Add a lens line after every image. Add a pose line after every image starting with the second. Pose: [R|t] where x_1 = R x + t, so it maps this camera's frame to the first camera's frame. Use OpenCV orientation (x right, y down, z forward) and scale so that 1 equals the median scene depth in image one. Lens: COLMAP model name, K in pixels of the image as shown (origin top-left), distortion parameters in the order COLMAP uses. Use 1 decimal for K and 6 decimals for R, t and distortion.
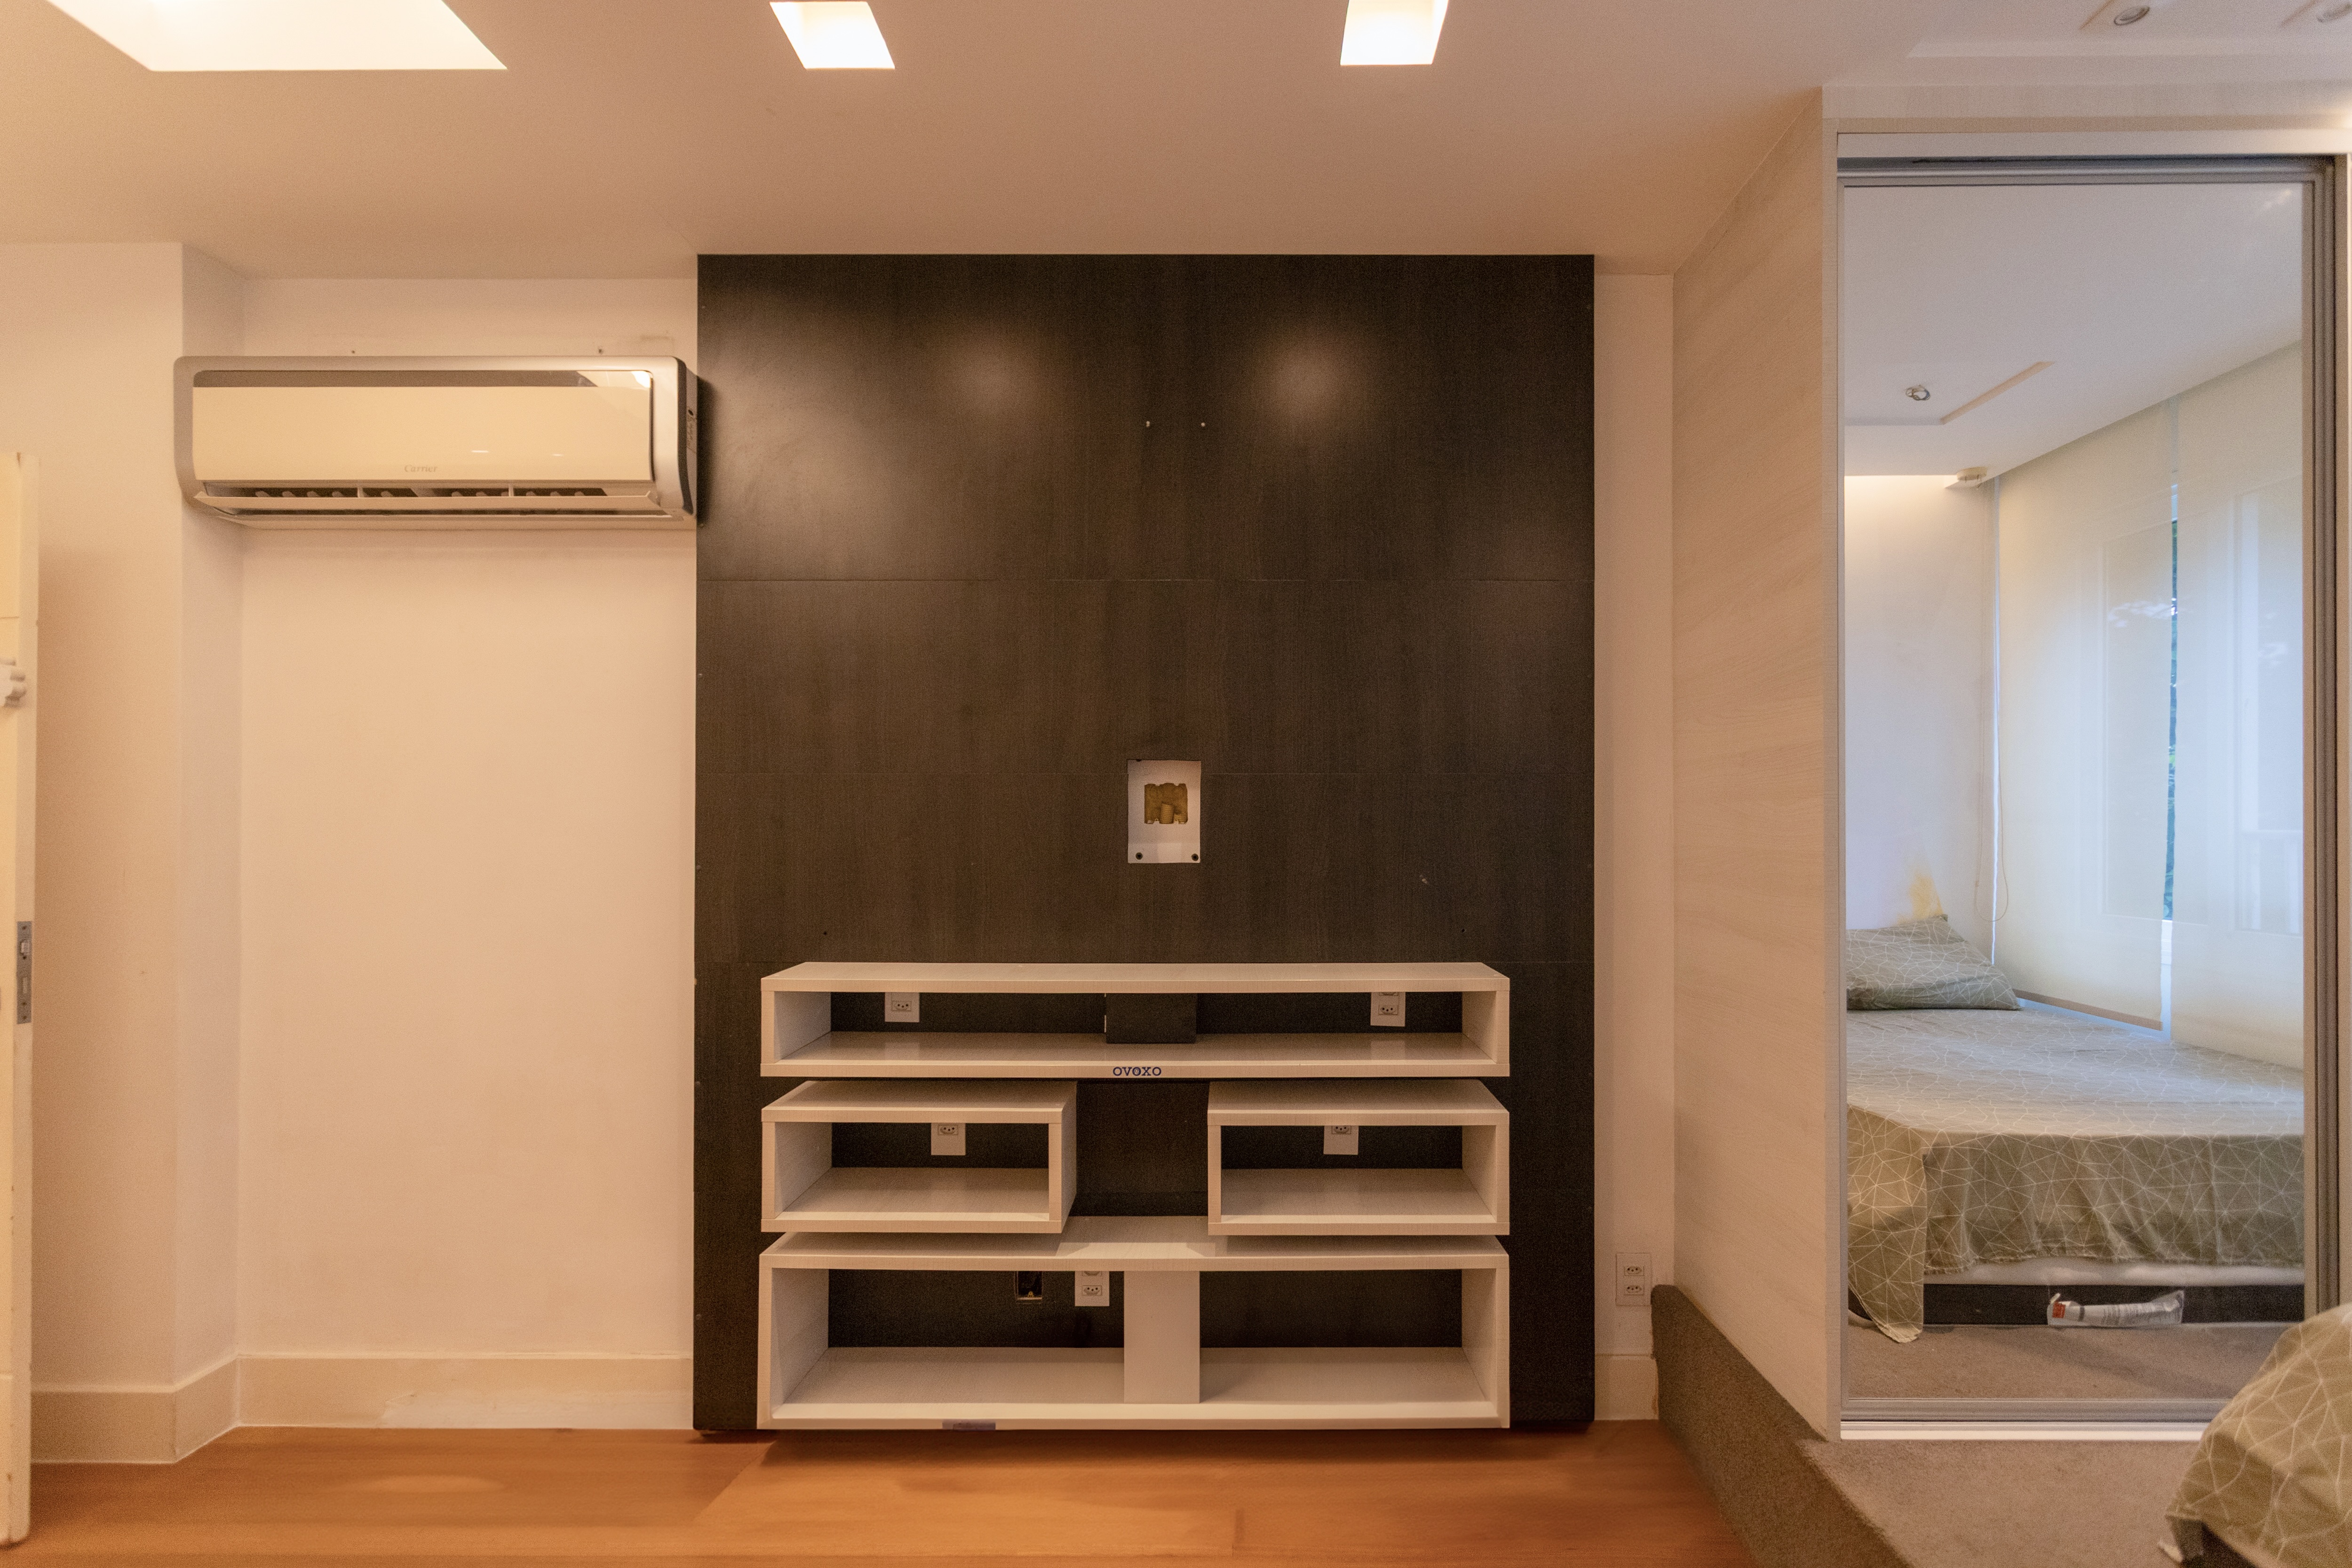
lens RADIAL K [[1136.7, 0, 1171.7], [0, 1136.7, 796.5], [0, 0, 1]] dist [-0.000687, 0.001746]
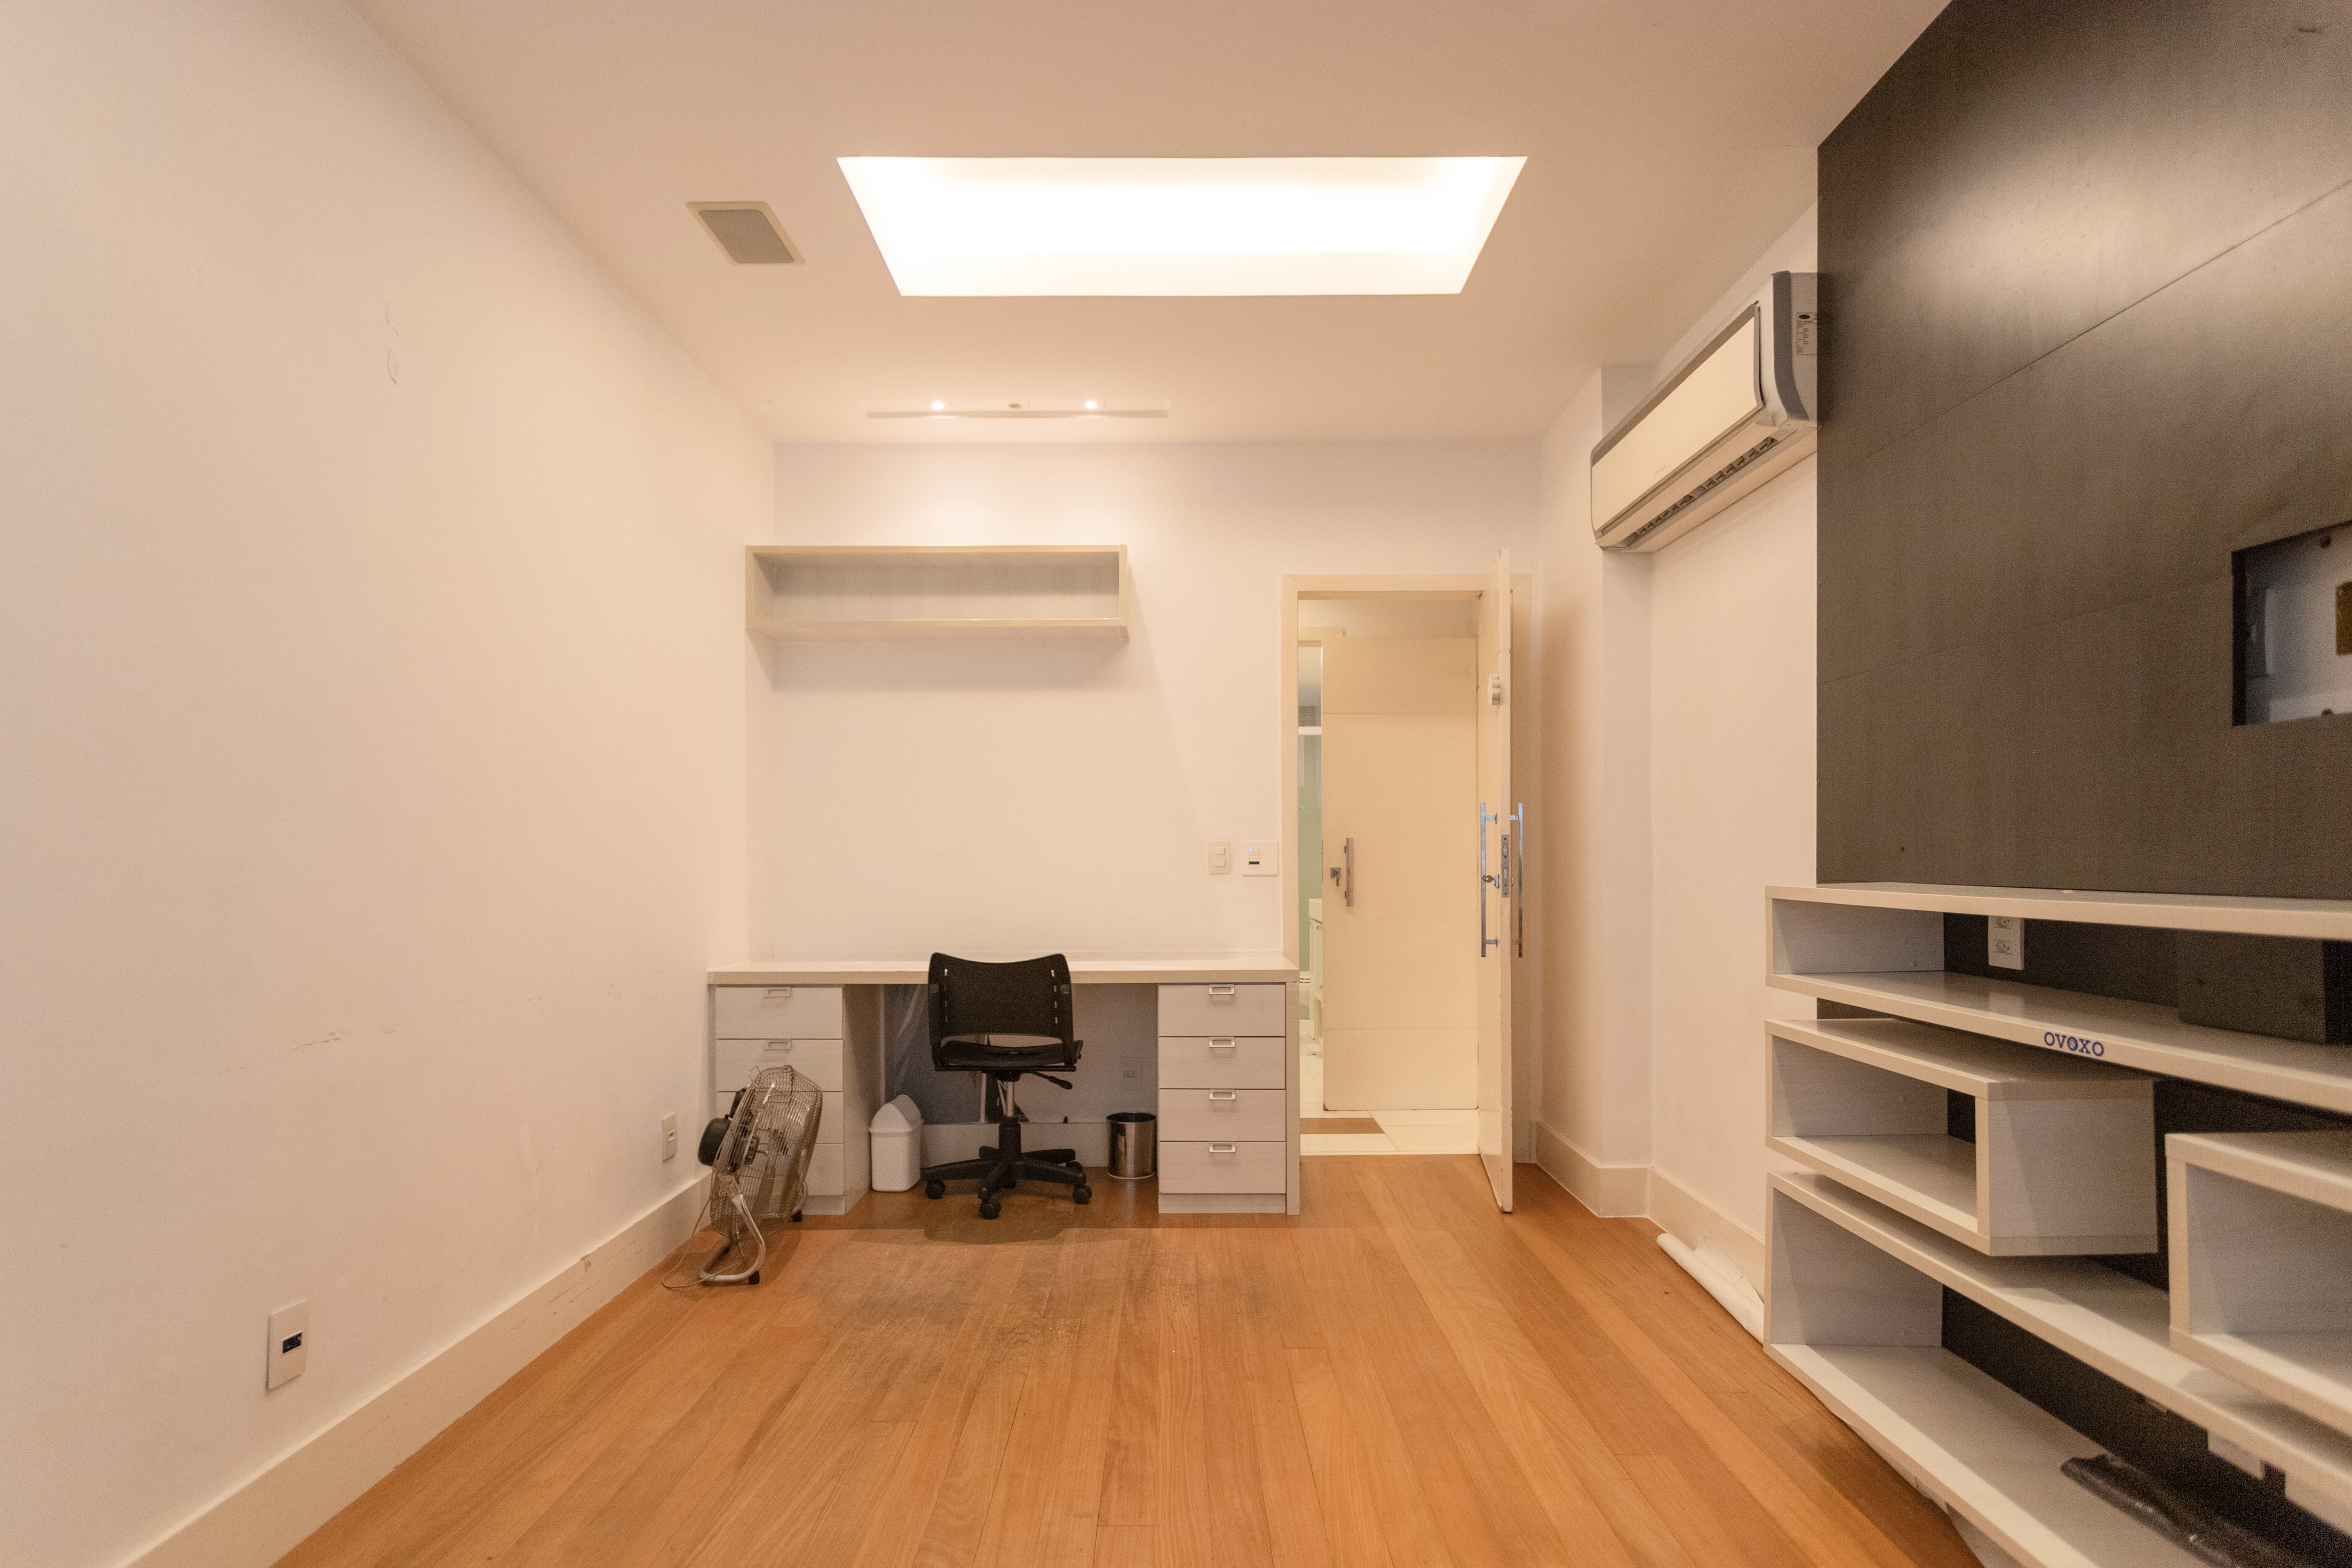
lens RADIAL K [[1140.3, 0, 1200.9], [0, 1140.3, 805.3], [0, 0, 1]] dist [0.002524, 0.000345]
pose [[0.036816, -0.042743, -0.998408, 0.539156], [0.035131, 0.998523, -0.041452, 0.107473], [0.998704, -0.033549, 0.038264, 0.449110]]
